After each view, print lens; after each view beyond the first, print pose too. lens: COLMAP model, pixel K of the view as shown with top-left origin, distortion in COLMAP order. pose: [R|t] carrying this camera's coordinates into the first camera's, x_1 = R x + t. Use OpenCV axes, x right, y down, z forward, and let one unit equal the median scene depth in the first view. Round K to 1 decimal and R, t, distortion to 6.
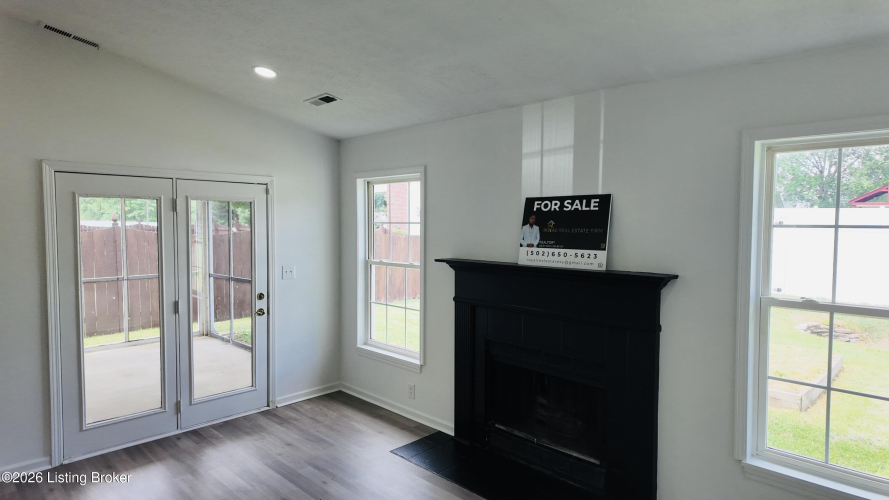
lens RADIAL K [[508.1, 0, 430.2], [0, 508.1, 247.7], [0, 0, 1]] dist [0.003000, 0.000357]
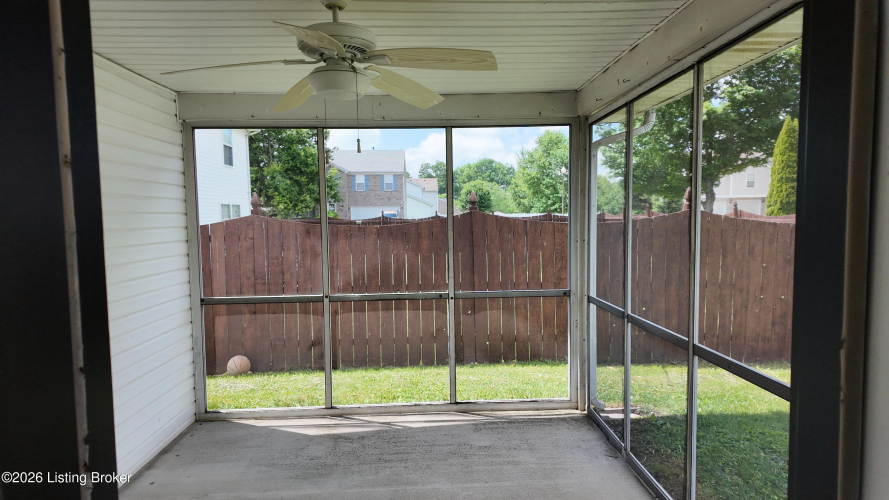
lens RADIAL K [[514.0, 0, 444.6], [0, 514.0, 252.3], [0, 0, 1]] dist [0.078092, -0.077162]
pose [[0.739219, 0.039762, -0.672290, -0.186138], [-0.022586, 0.999158, 0.034261, -0.009859], [0.673086, -0.010142, 0.739494, 0.502989]]
